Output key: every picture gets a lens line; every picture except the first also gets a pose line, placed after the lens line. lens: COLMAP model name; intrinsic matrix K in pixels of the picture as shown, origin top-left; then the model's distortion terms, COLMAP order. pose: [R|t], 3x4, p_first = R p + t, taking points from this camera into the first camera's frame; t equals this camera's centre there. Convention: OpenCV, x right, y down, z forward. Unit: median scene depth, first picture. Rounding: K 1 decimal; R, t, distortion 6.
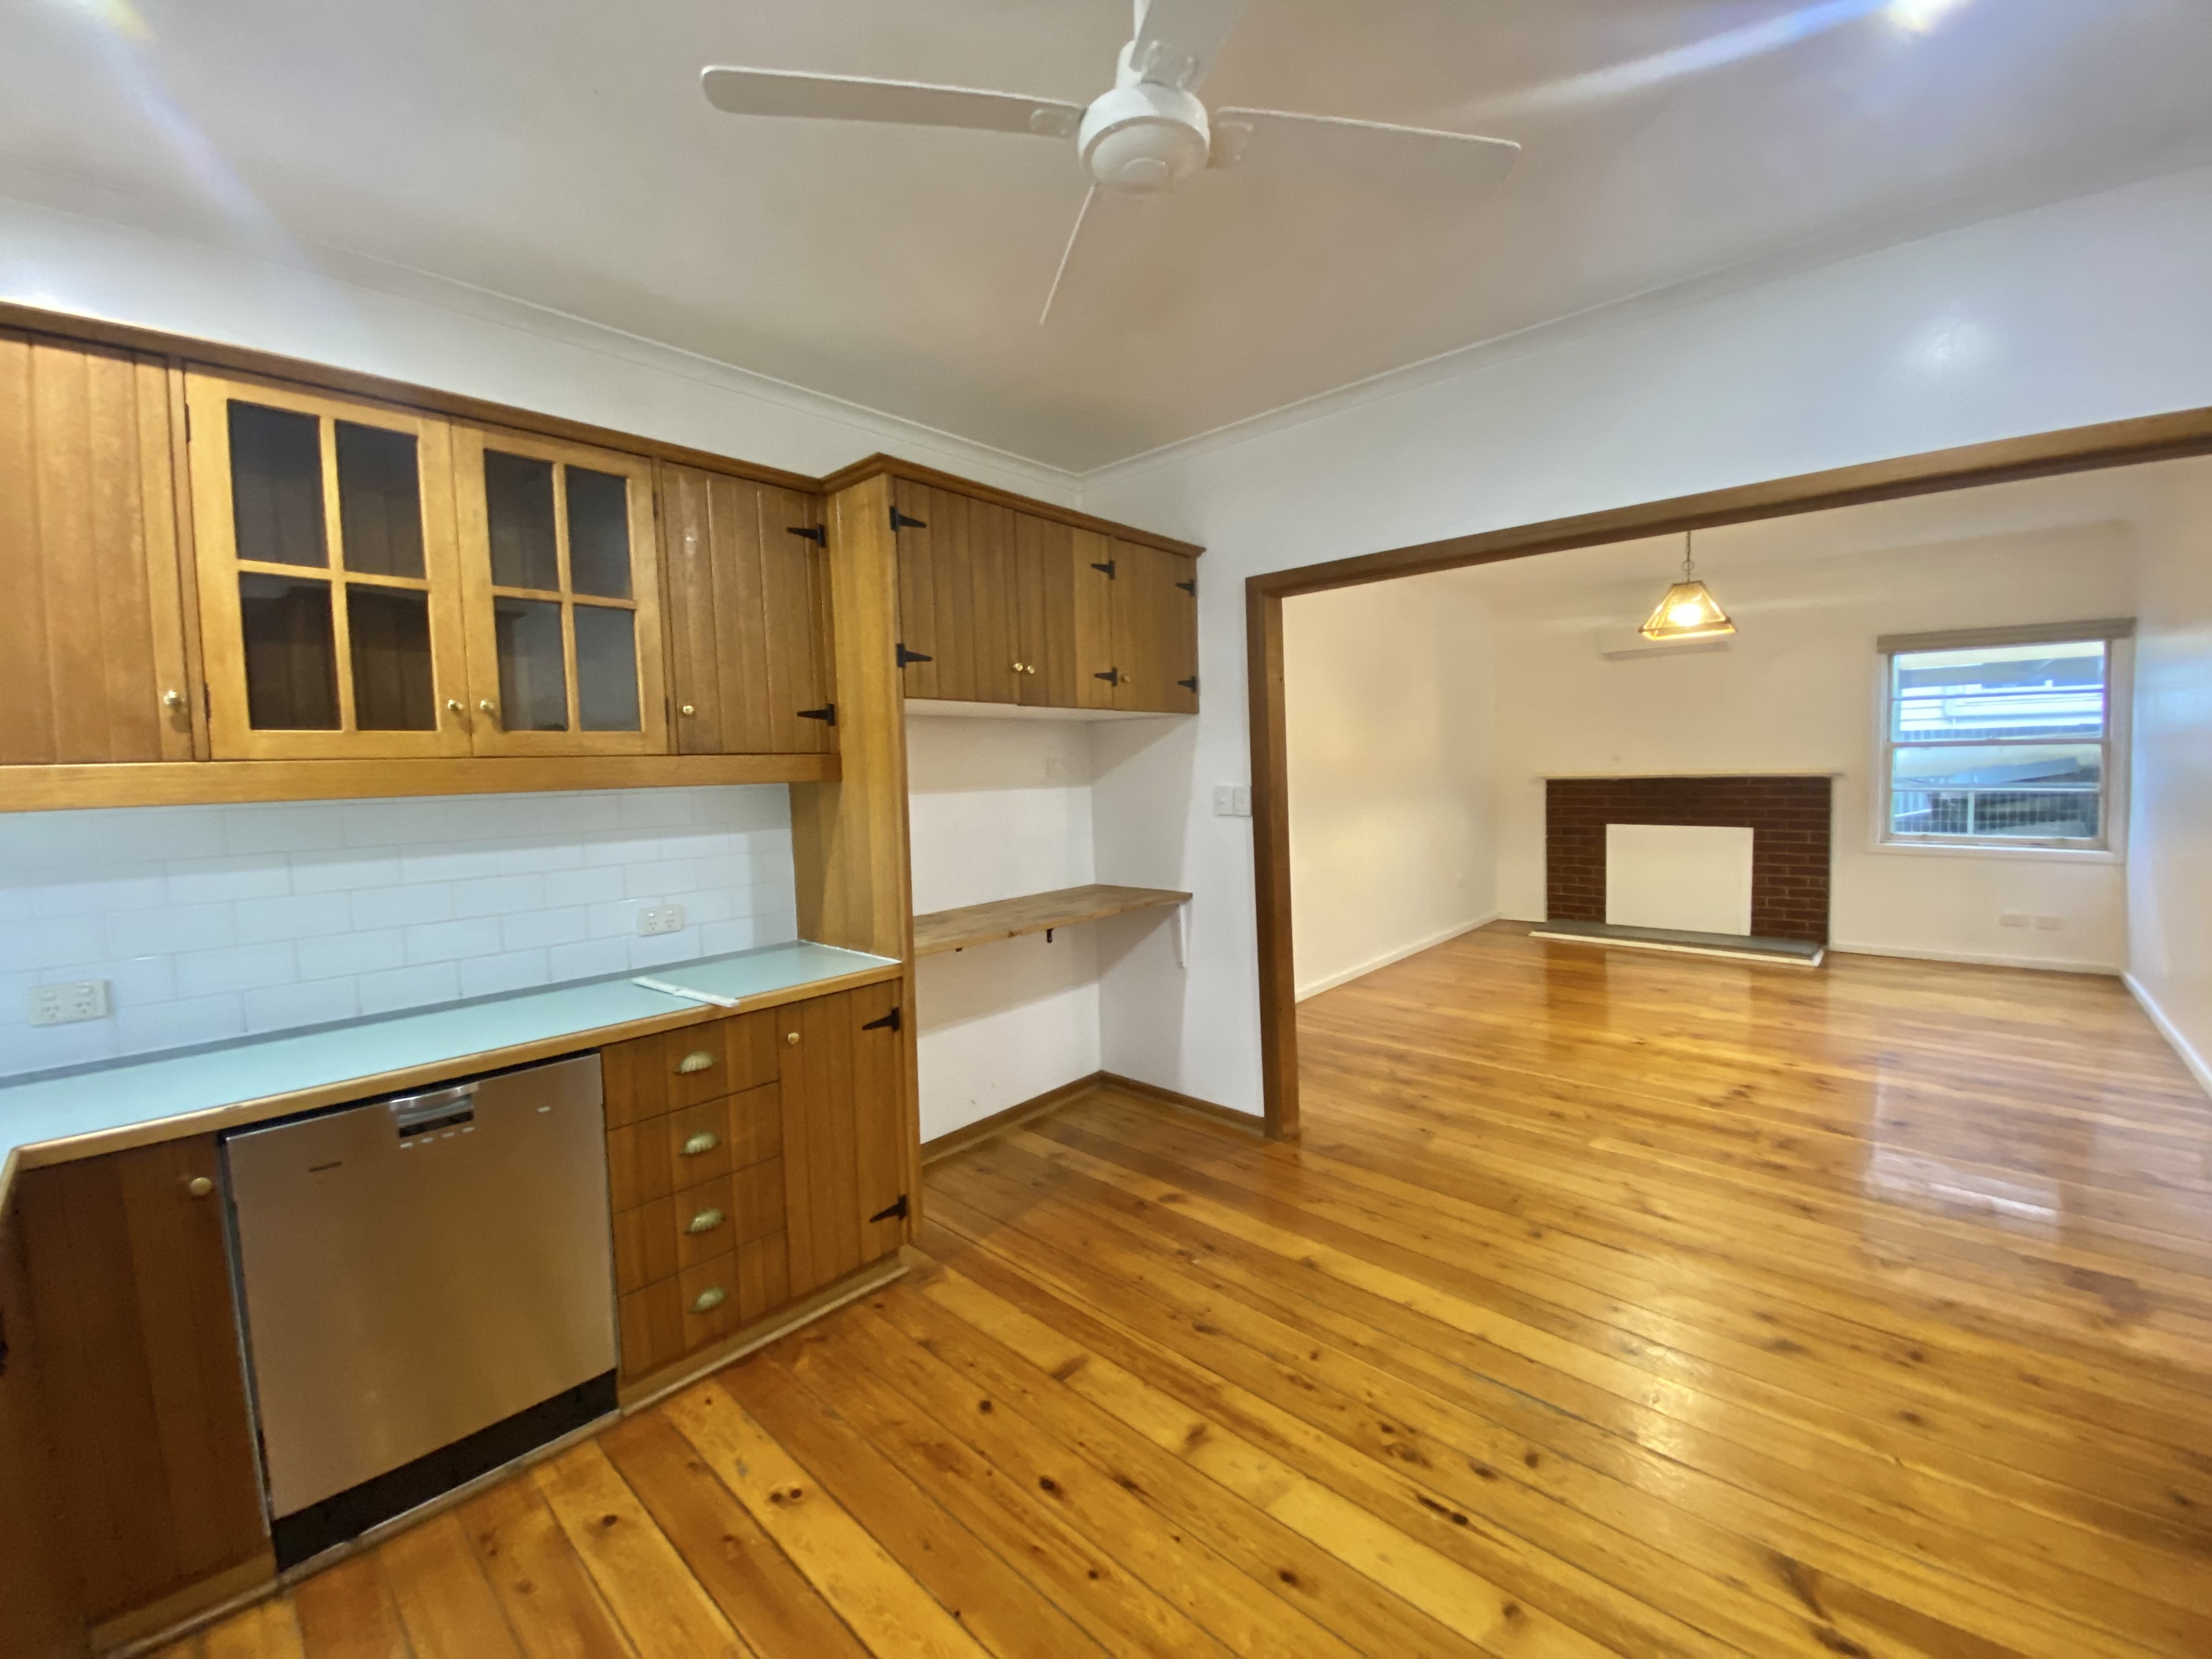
lens RADIAL K [[910.8, 0, 1098.2], [0, 910.8, 818.9], [0, 0, 1]] dist [-0.020043, -0.000828]
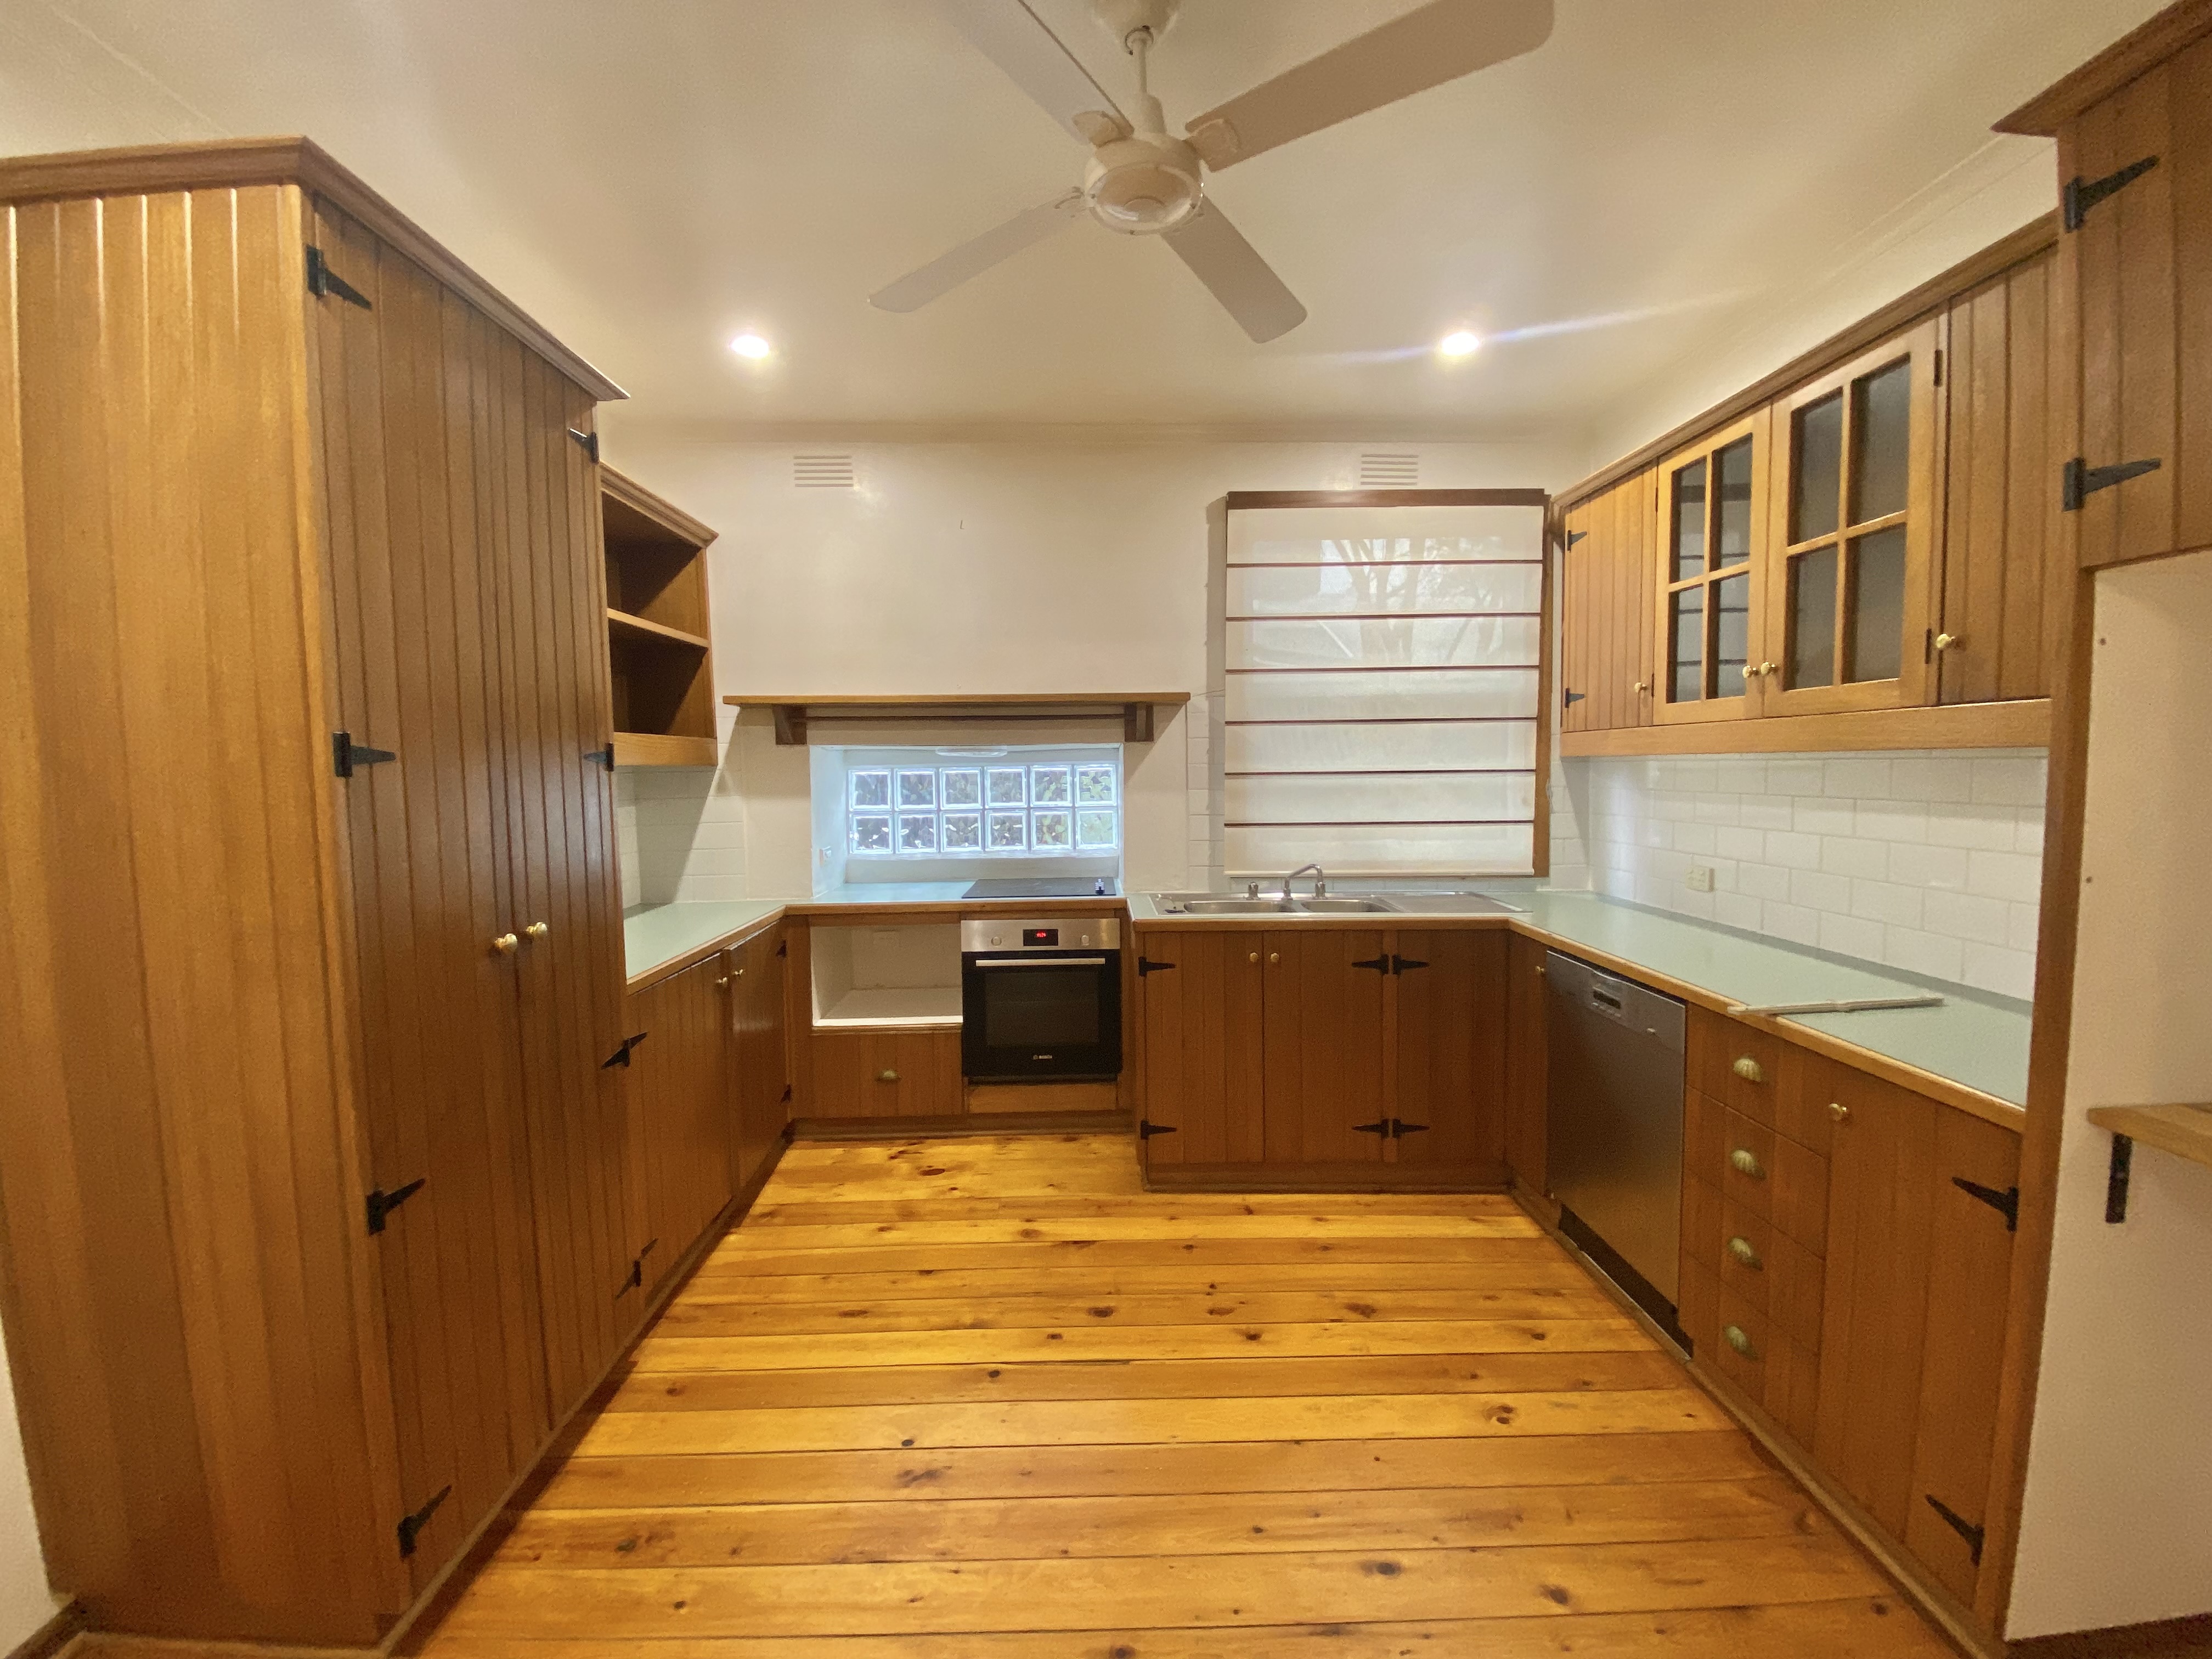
lens RADIAL K [[910.8, 0, 1110.2], [0, 910.8, 821.9], [0, 0, 1]] dist [-0.020043, -0.000828]
pose [[-0.717916, 0.079409, -0.691585, 0.186291], [-0.007890, 0.992481, 0.122148, -0.021187], [0.696085, 0.093149, -0.711891, 0.377175]]
